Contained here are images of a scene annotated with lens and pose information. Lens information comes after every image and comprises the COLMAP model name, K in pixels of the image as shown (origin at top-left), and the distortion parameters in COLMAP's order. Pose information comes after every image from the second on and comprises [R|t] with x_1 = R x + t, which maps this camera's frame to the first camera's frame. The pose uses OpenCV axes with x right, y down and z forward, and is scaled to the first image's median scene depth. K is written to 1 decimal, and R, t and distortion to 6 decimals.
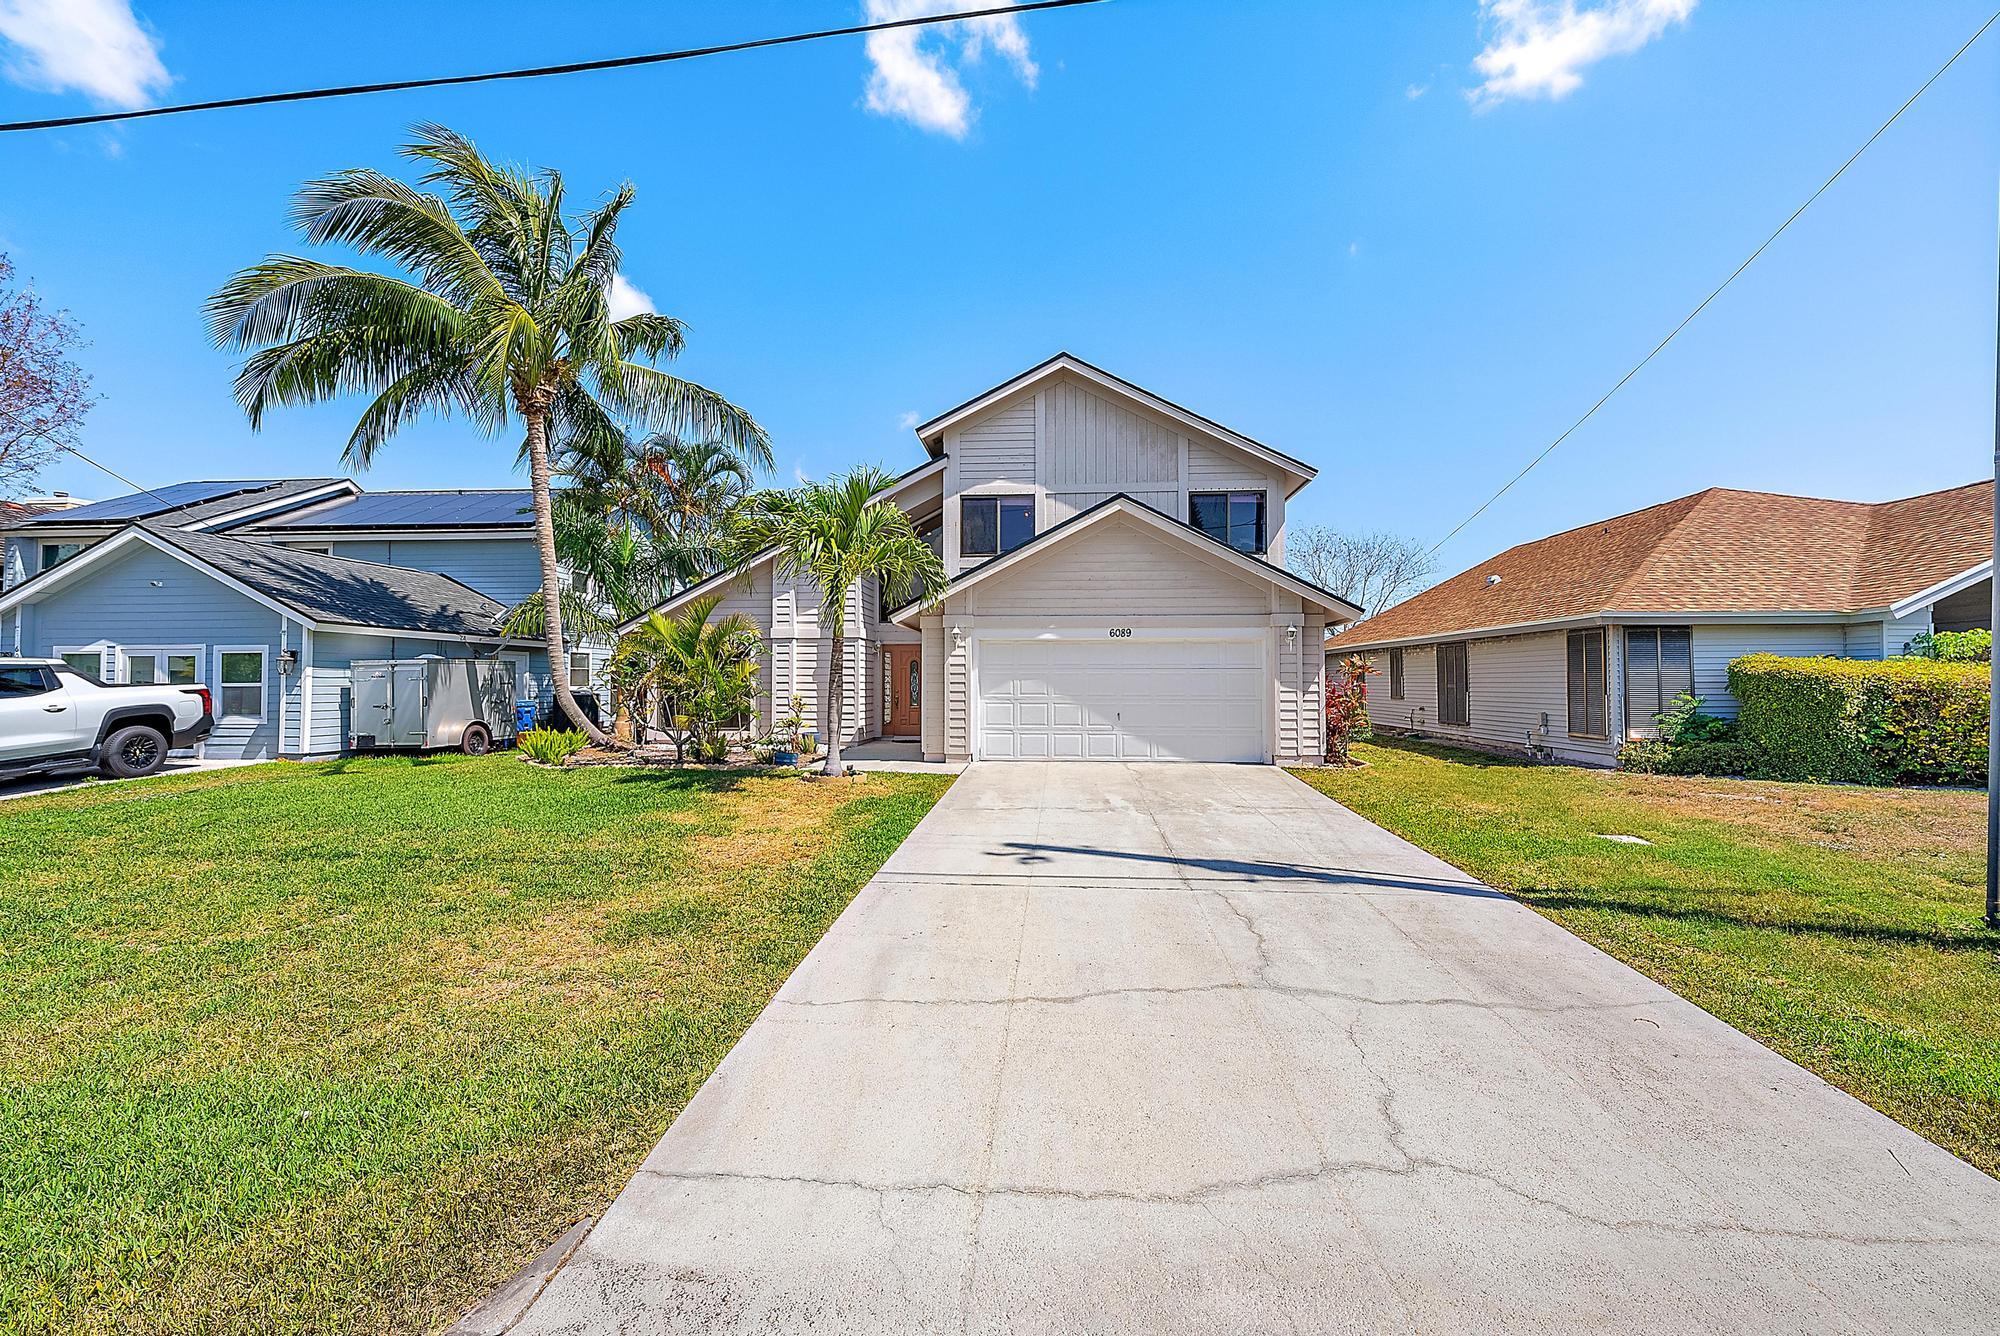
lens RADIAL K [[808.4, 0, 1006.0], [0, 808.4, 641.2], [0, 0, 1]] dist [0.001433, 0.000263]
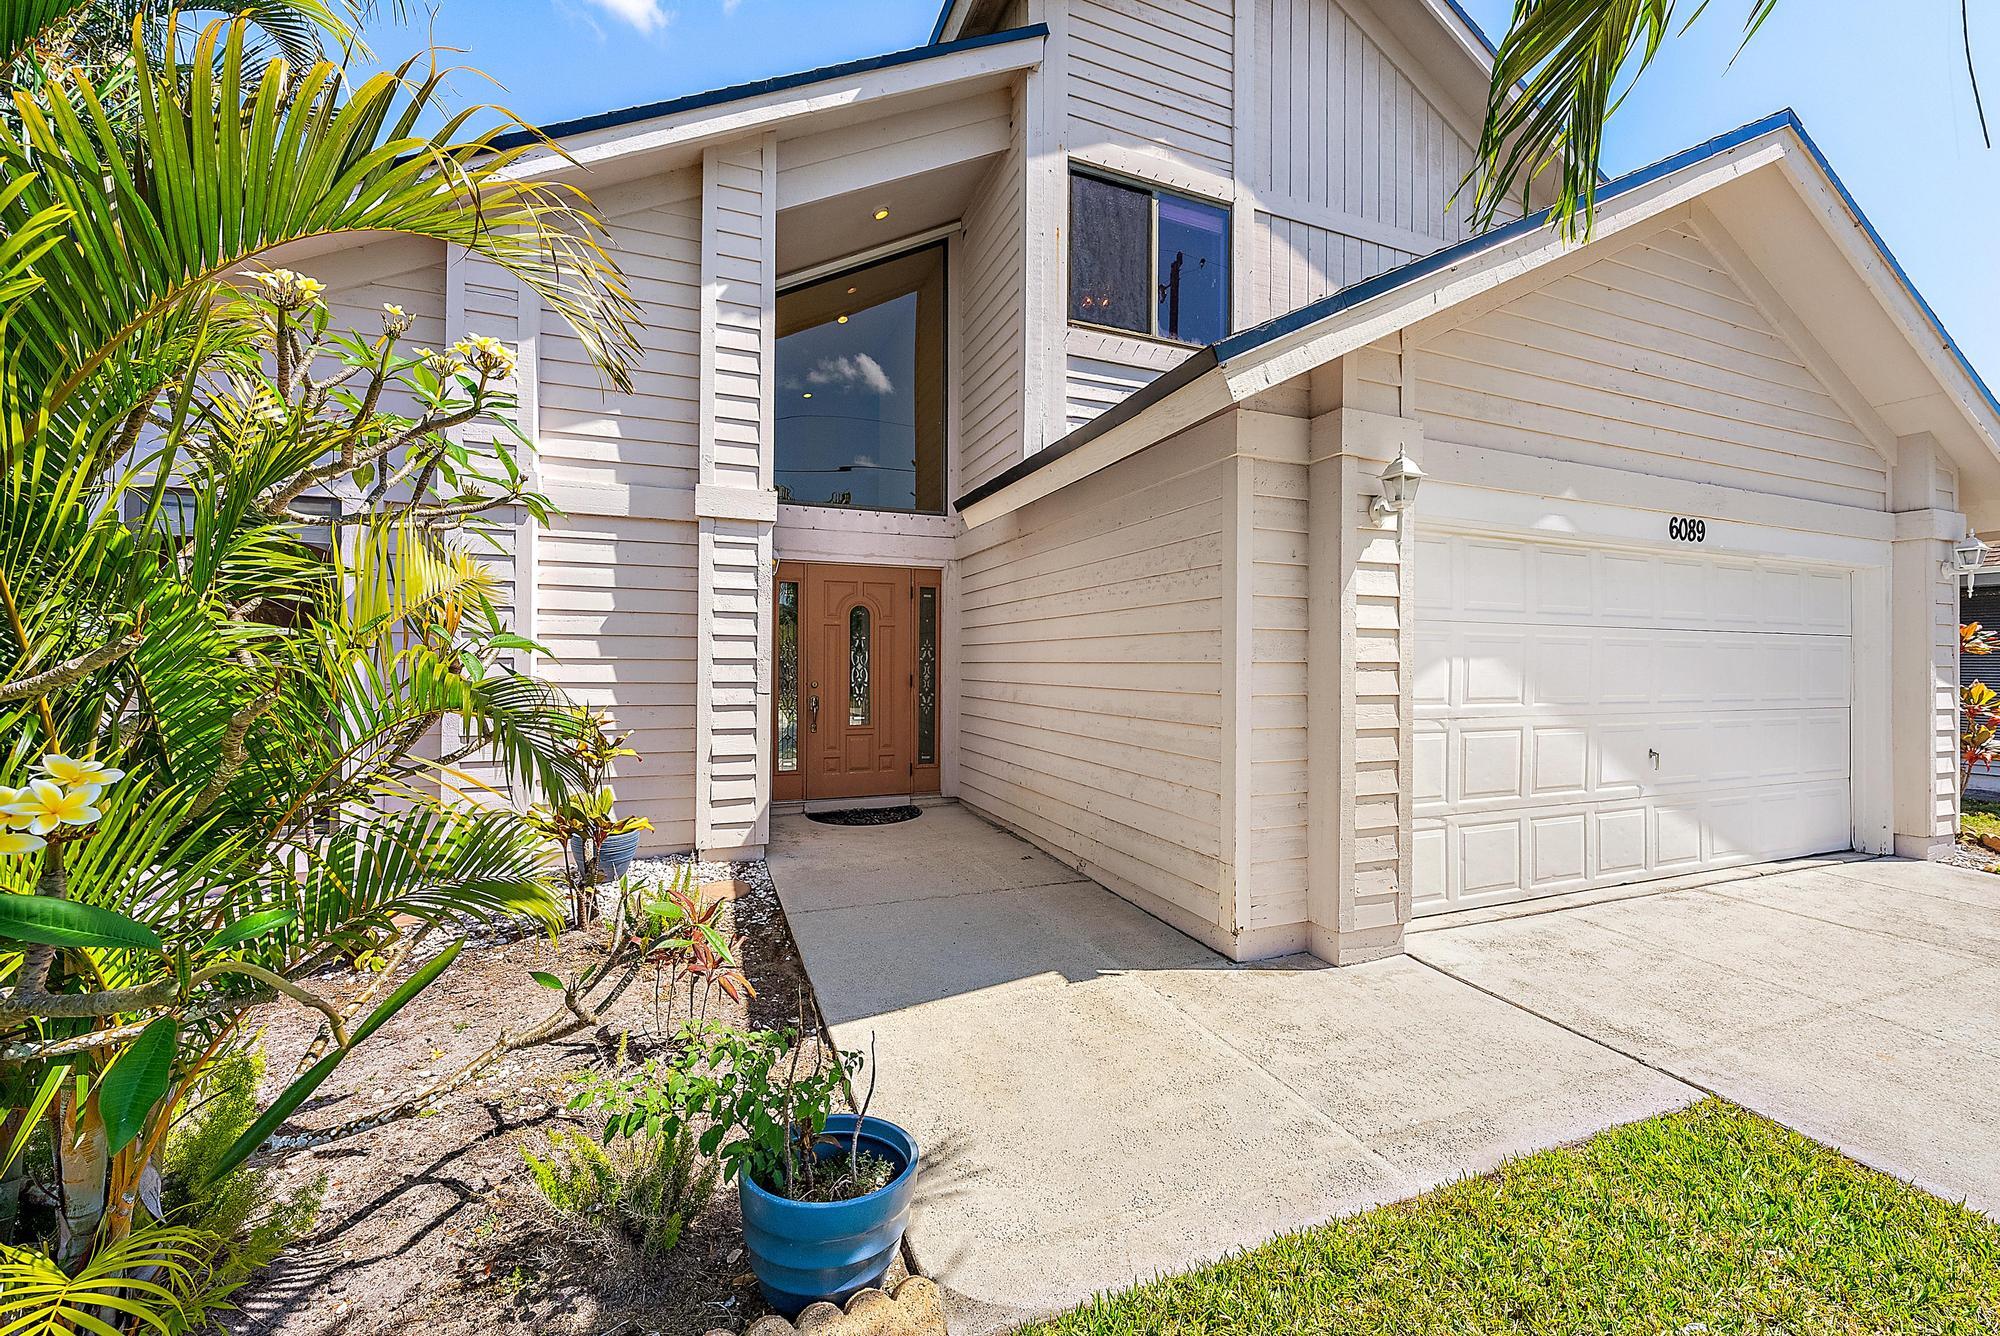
lens RADIAL K [[808.4, 0, 1006.0], [0, 808.4, 641.2], [0, 0, 1]] dist [0.001433, 0.000263]
pose [[0.896492, 0.017691, 0.442708, -0.242925], [-0.028765, 0.999418, 0.018312, 0.034856], [-0.442126, -0.029151, 0.896479, 0.674691]]
